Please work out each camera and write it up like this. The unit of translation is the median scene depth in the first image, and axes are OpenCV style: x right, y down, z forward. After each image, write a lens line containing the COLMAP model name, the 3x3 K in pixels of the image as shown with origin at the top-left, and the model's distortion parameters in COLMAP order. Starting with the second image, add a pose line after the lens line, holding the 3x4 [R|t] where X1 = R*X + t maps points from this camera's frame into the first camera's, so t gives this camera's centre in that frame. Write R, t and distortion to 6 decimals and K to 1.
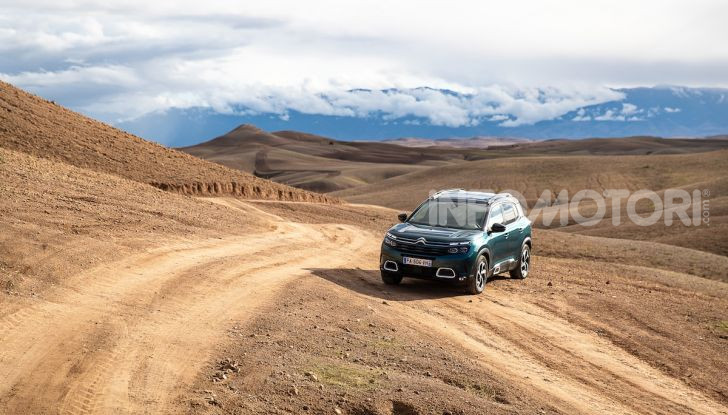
lens RADIAL K [[1555.7, 0, 364.6], [0, 1555.7, 206.5], [0, 0, 1]] dist [-0.005343, 0.000000]
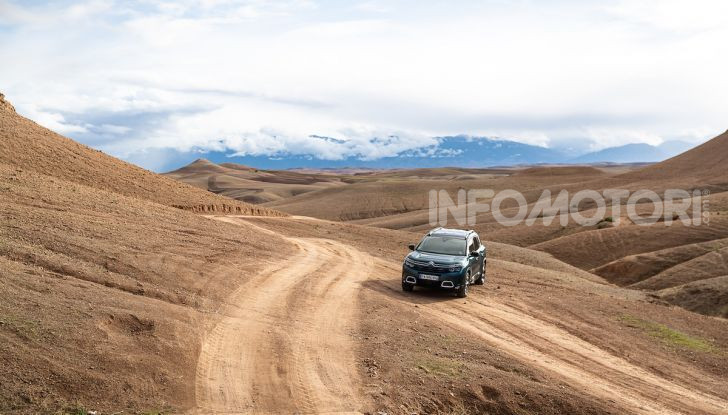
lens RADIAL K [[981.1, 0, 363.2], [0, 981.1, 207.6], [0, 0, 1]] dist [0.062583, 0.000000]
pose [[0.993713, -0.001840, 0.111942, -0.136520], [0.001542, 0.999995, 0.002748, -0.035947], [-0.111946, -0.002558, 0.993711, 0.028571]]
